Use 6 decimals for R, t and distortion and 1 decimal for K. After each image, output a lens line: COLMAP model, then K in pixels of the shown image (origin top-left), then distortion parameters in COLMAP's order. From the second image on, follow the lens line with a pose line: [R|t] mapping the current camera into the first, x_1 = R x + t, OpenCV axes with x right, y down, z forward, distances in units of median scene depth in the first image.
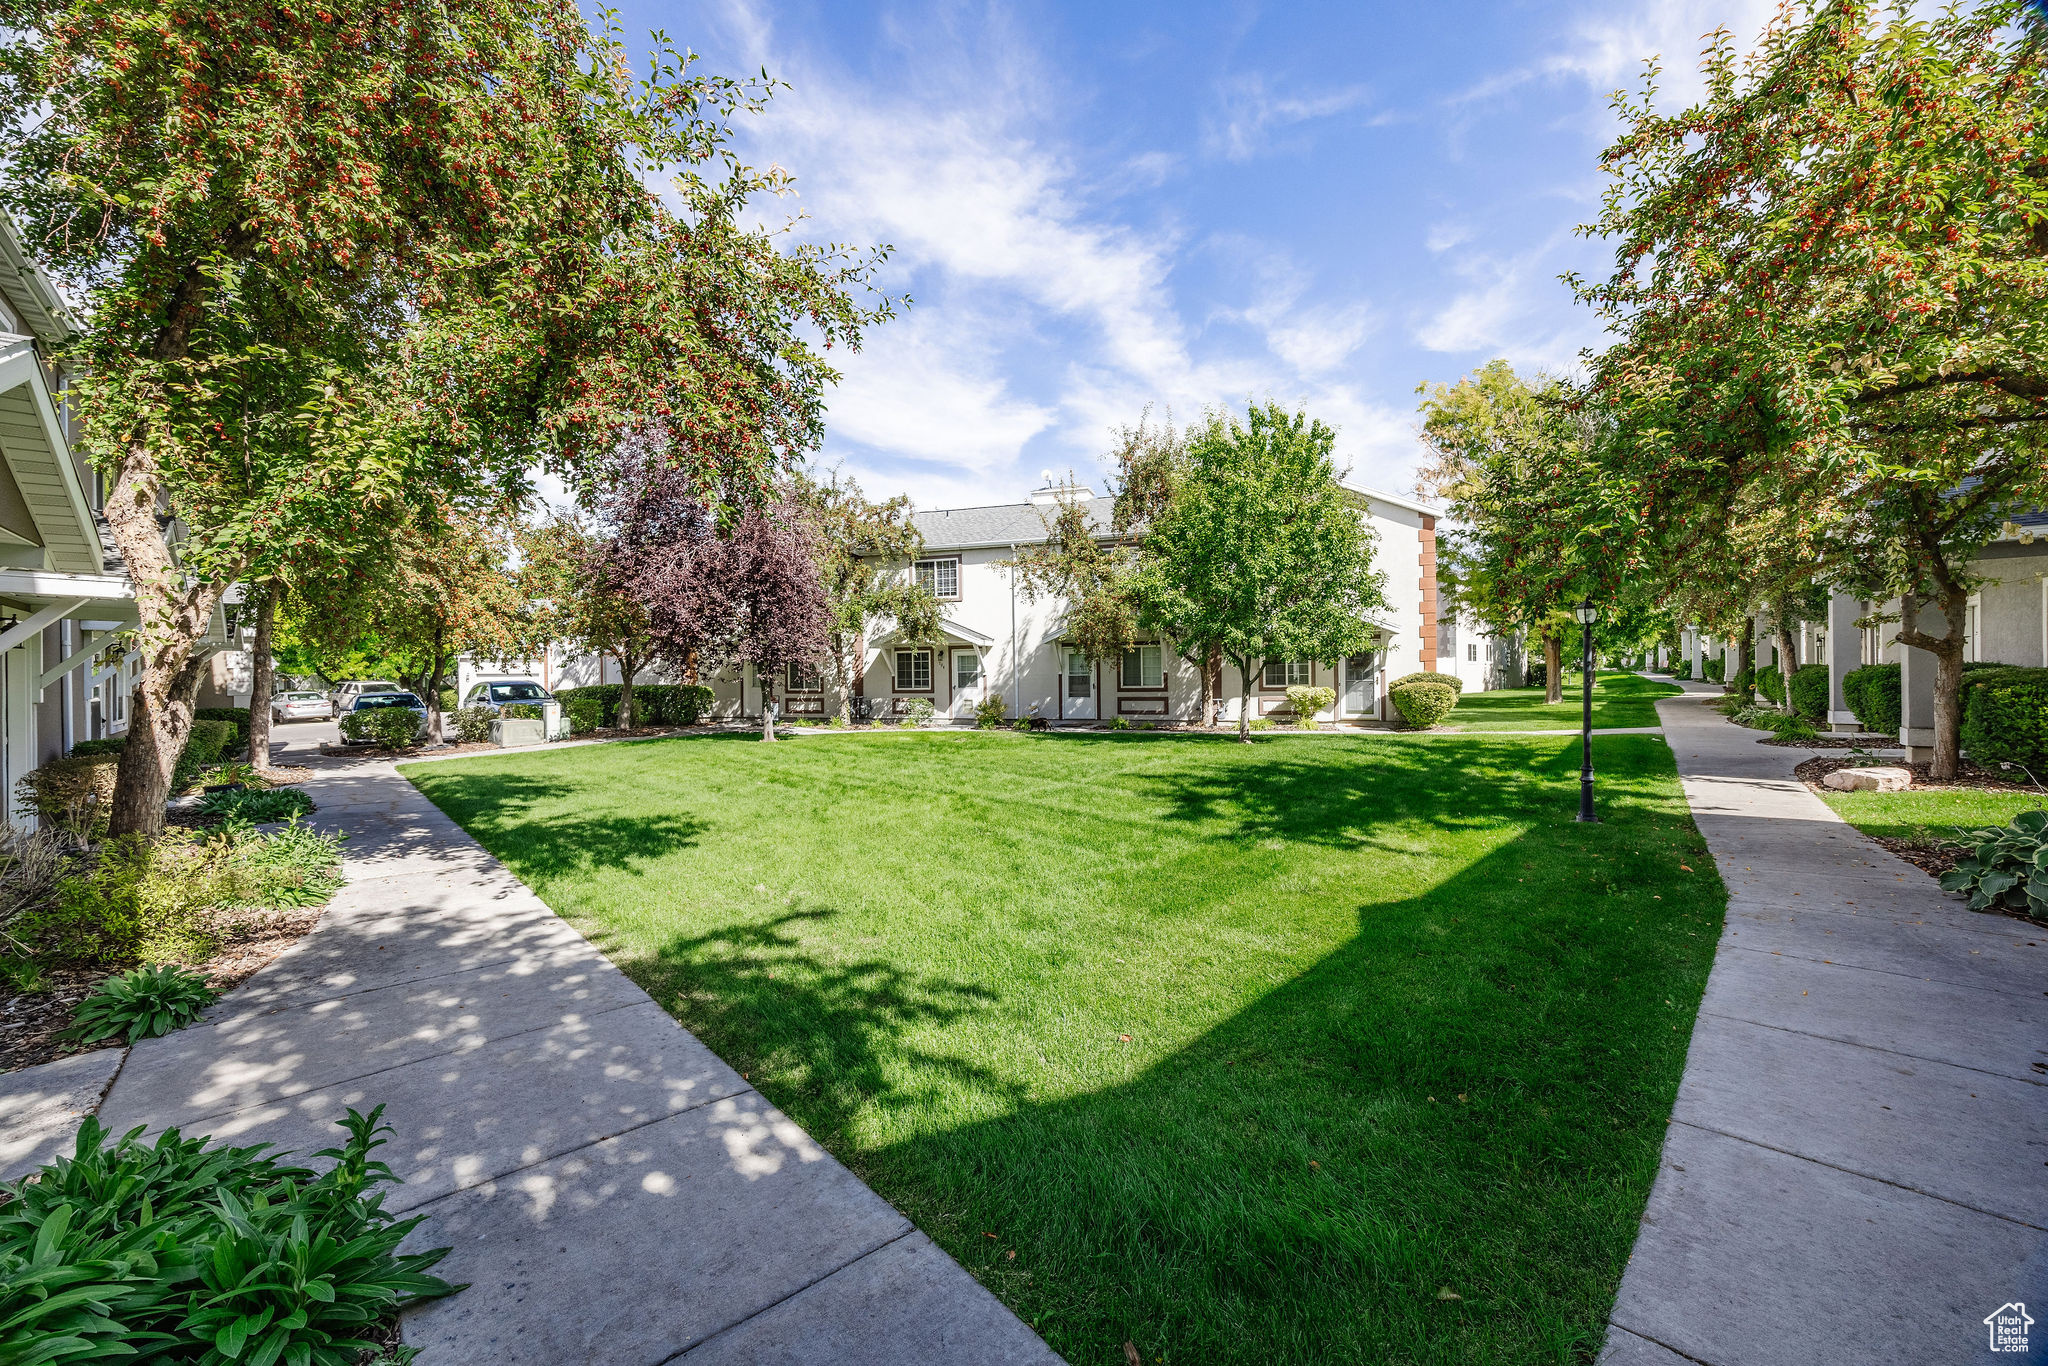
lens RADIAL K [[826.5, 0, 1027.7], [0, 826.5, 674.5], [0, 0, 1]] dist [0.000158, 0.000032]
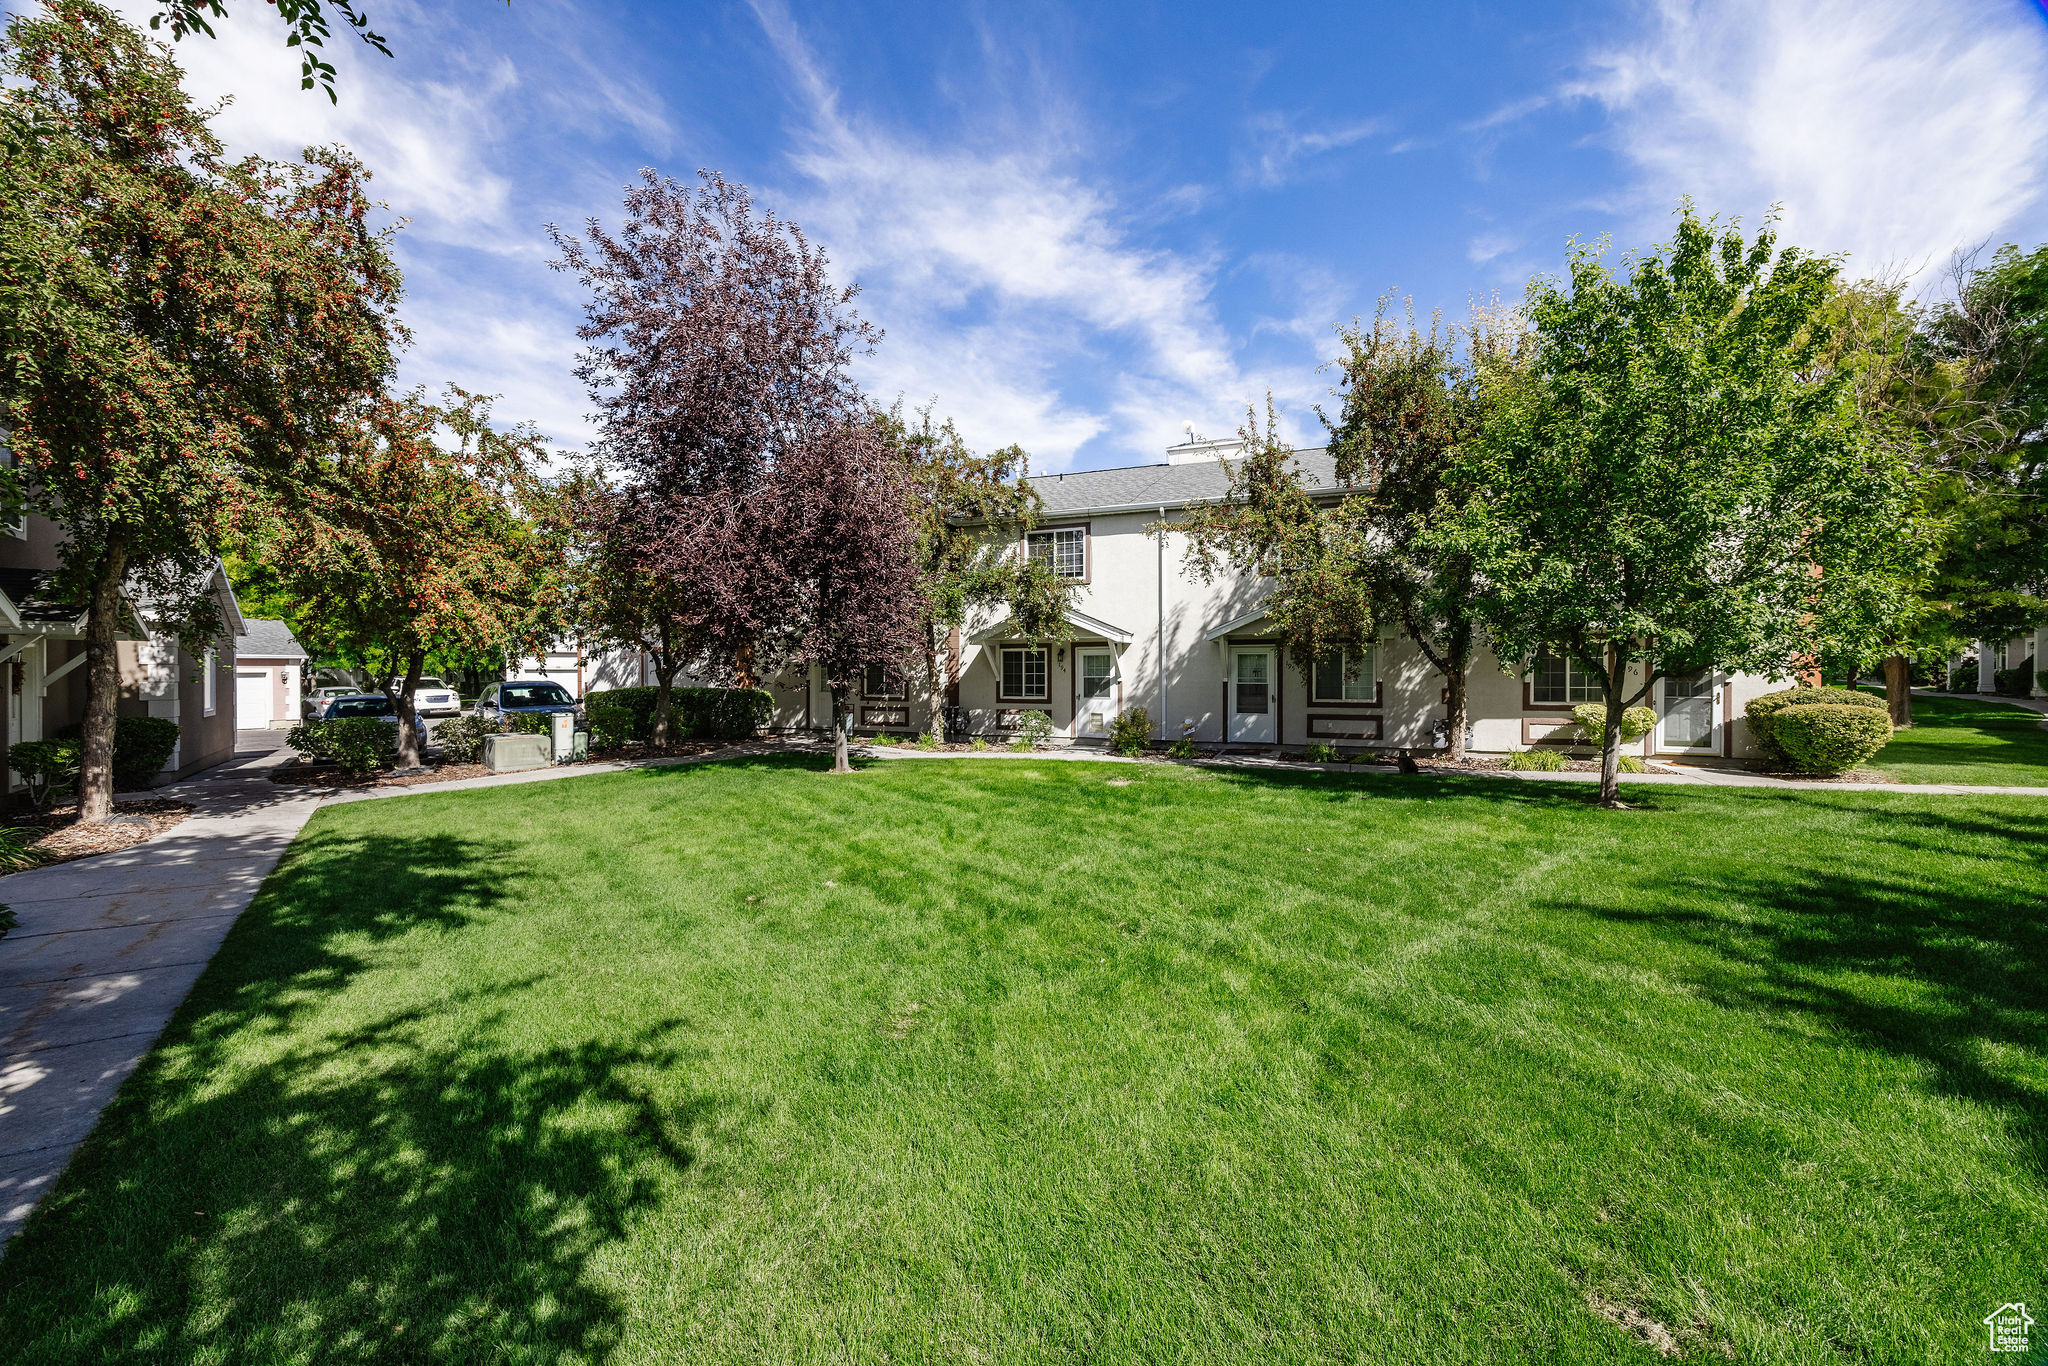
lens RADIAL K [[826.5, 0, 1019.4], [0, 826.5, 677.7], [0, 0, 1]] dist [0.000158, 0.000032]
pose [[0.996212, 0.011653, -0.086169, -0.081826], [-0.011107, 0.999915, 0.006809, -0.007043], [0.086241, -0.005826, 0.996257, 0.246924]]
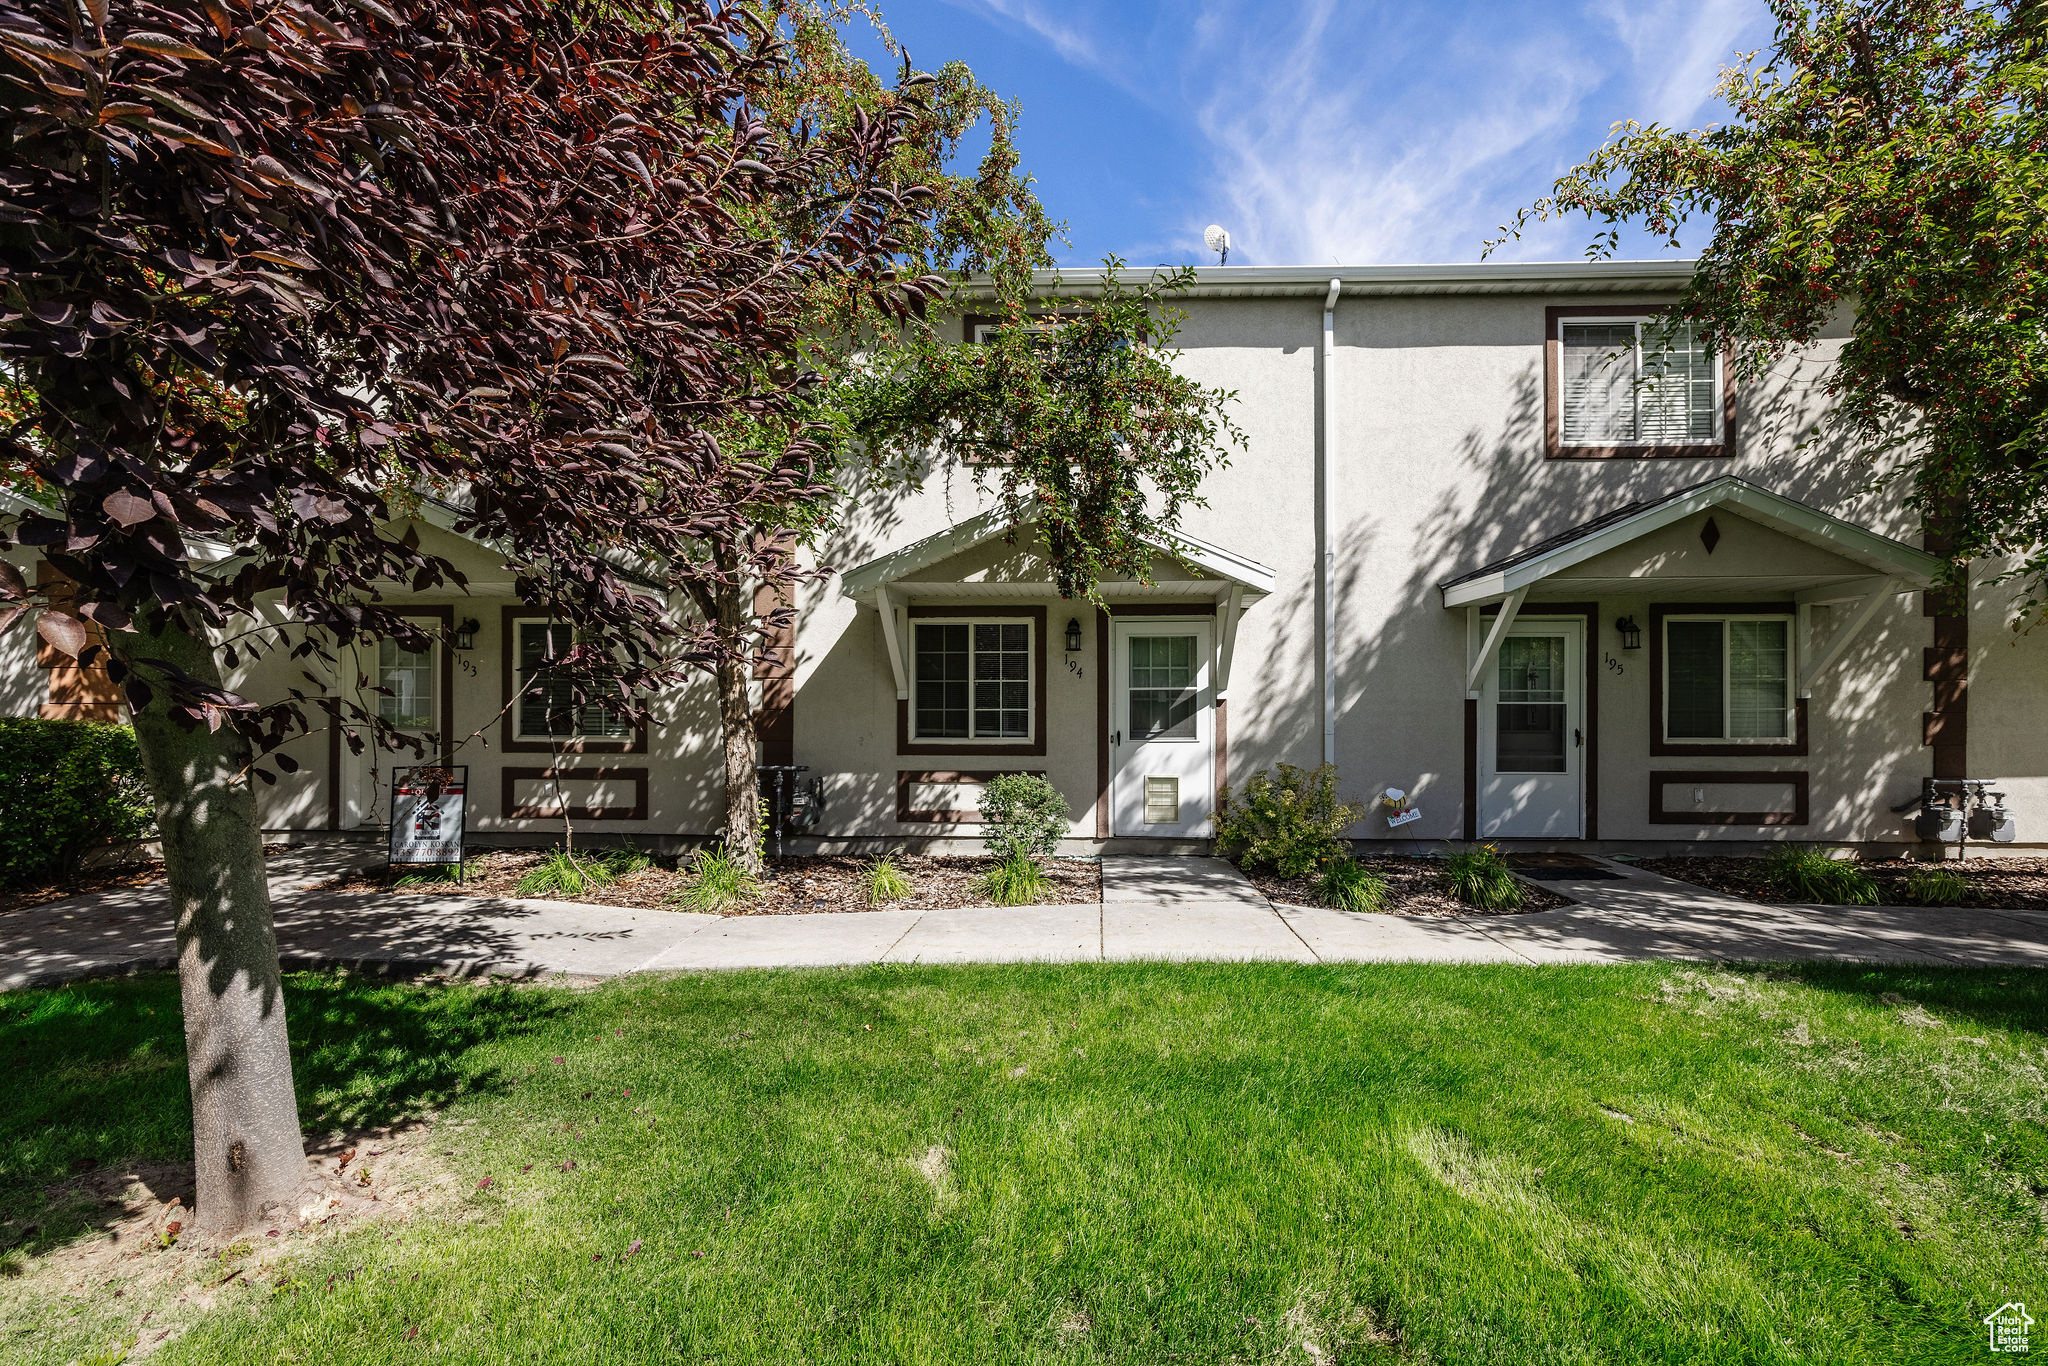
lens RADIAL K [[826.5, 0, 1064.8], [0, 826.5, 716.1], [0, 0, 1]] dist [0.000158, 0.000032]
pose [[0.958657, 0.014876, 0.284175, -0.207320], [-0.013412, 0.999885, -0.007098, 0.010367], [-0.284248, 0.002993, 0.958746, 0.744020]]
